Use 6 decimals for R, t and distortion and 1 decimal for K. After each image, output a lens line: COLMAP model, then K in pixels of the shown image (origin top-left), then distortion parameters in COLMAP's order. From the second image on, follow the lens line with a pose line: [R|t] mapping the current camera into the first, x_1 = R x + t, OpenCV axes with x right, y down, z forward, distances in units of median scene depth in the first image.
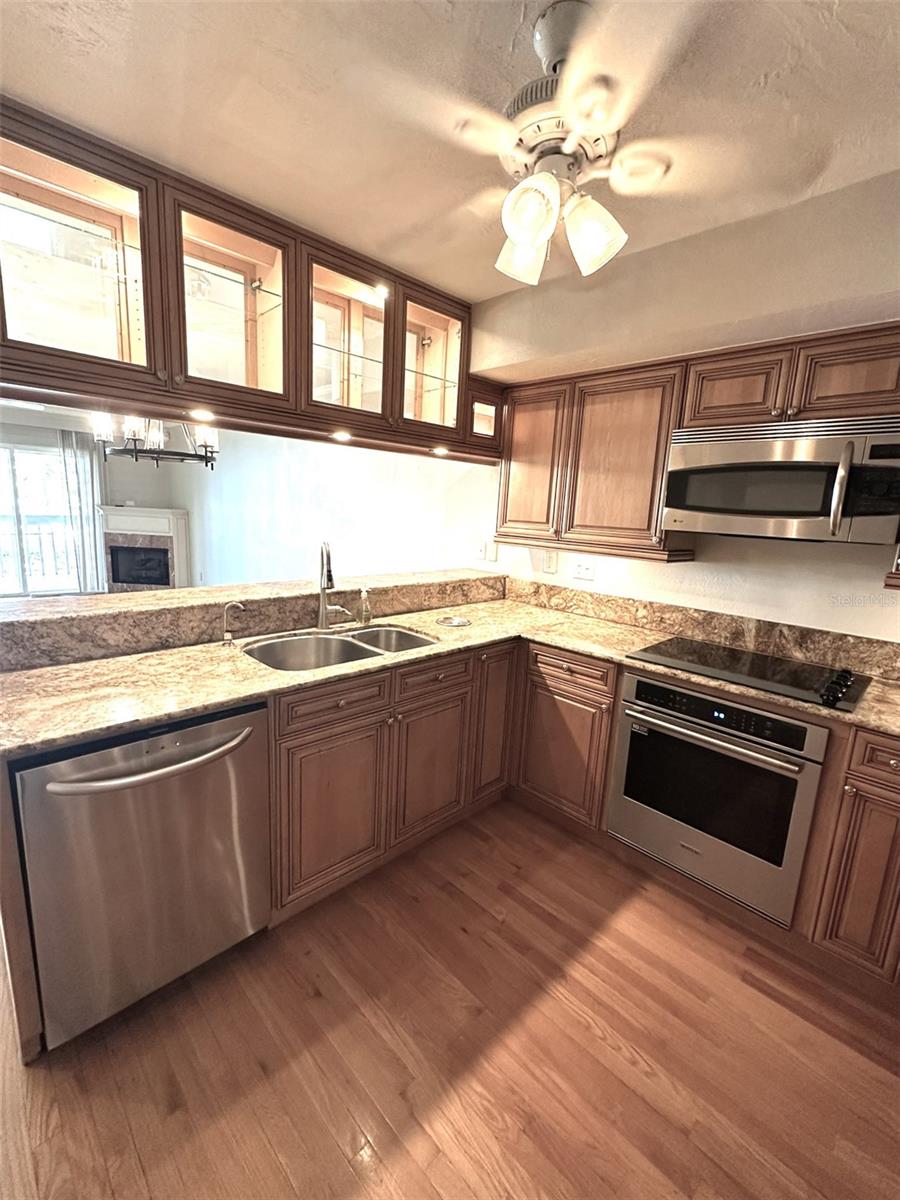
lens RADIAL K [[515.3, 0, 442.4], [0, 515.3, 603.2], [0, 0, 1]] dist [-0.004506, -0.000258]
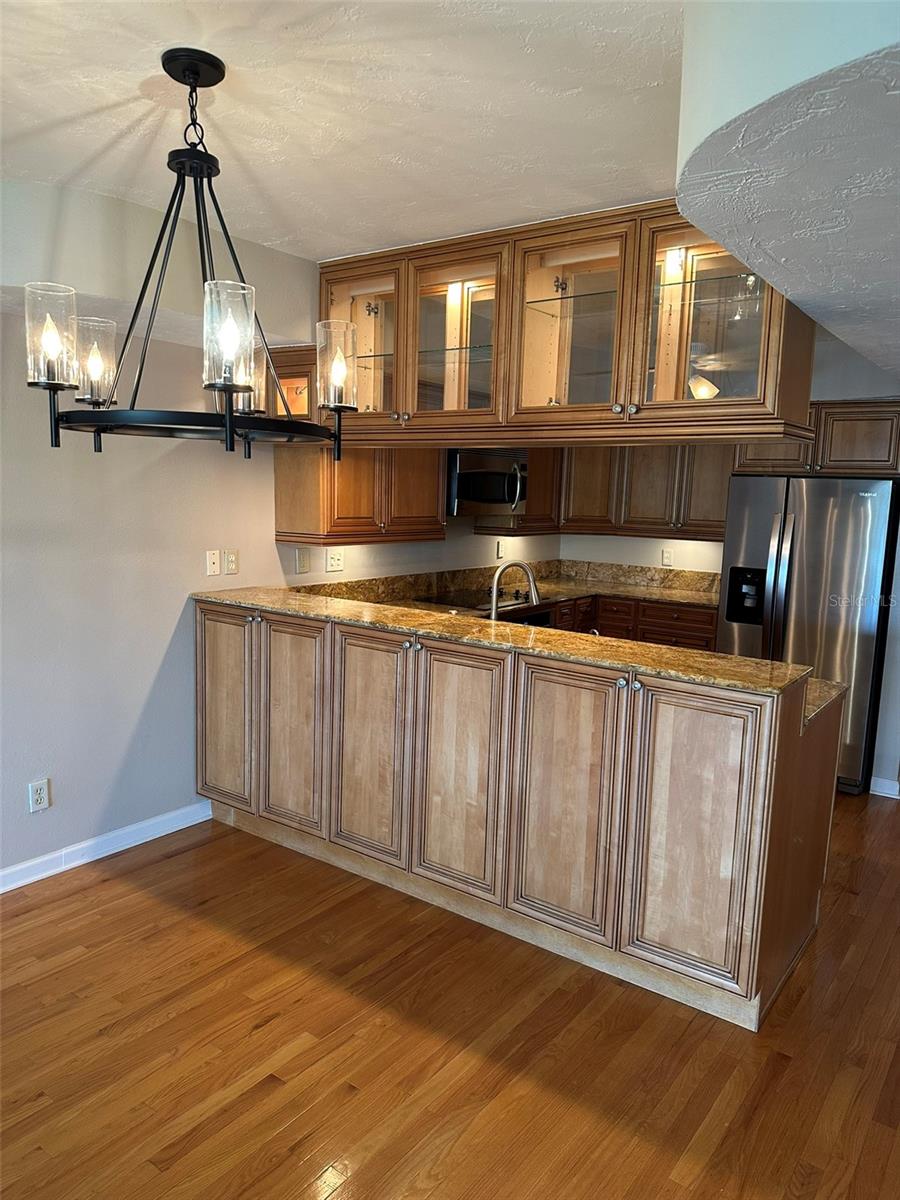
lens RADIAL K [[842.3, 0, 444.4], [0, 842.3, 602.9], [0, 0, 1]] dist [0.071327, -0.014212]
pose [[-0.156583, -0.189984, 0.969220, -1.427484], [0.145302, 0.966216, 0.212869, -0.324478], [-0.976918, 0.174161, -0.123688, 1.101547]]
